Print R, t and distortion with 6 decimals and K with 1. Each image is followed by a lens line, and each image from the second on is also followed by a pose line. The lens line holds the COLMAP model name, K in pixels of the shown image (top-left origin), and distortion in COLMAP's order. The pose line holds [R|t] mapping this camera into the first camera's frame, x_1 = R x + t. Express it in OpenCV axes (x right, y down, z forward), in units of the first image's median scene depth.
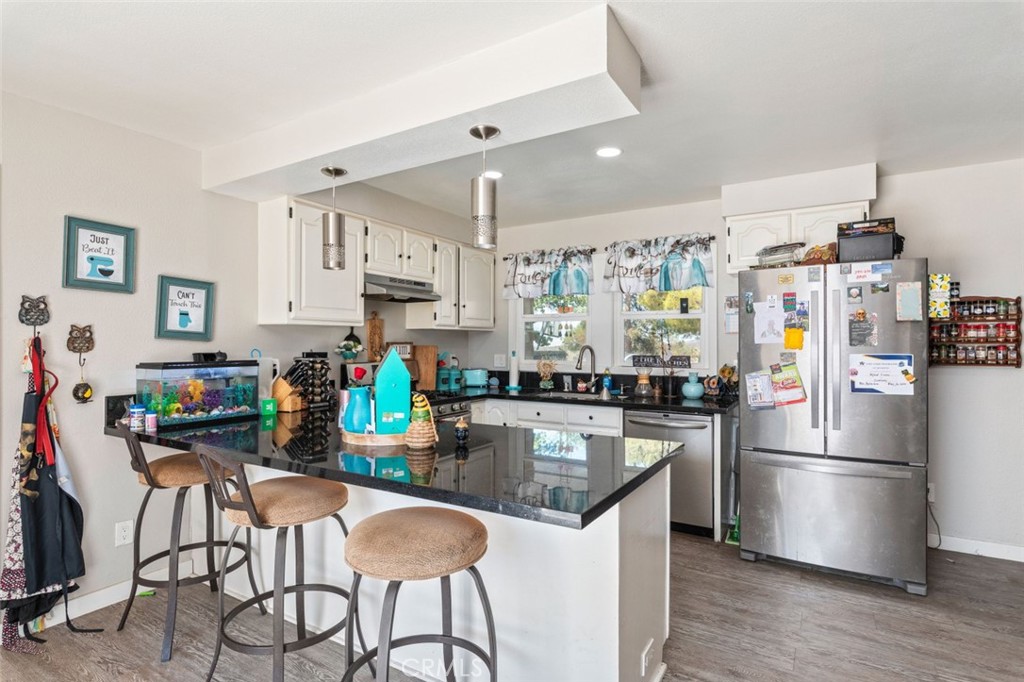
lens RADIAL K [[518.6, 0, 518.2], [0, 518.6, 340.7], [0, 0, 1]] dist [0.000556, 0.000819]
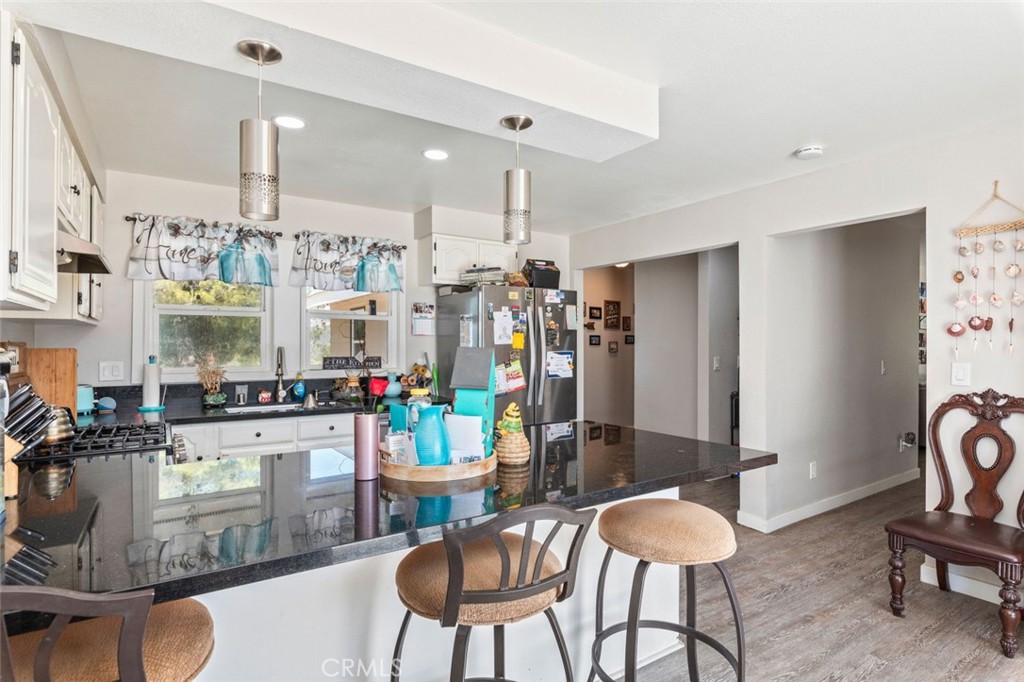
lens RADIAL K [[518.6, 0, 512.3], [0, 518.6, 346.6], [0, 0, 1]] dist [0.000556, 0.000819]
pose [[0.441492, -0.005291, 0.897250, -0.466607], [-0.003849, 0.999962, 0.007790, 0.000681], [-0.897257, -0.006893, 0.441455, 0.294090]]
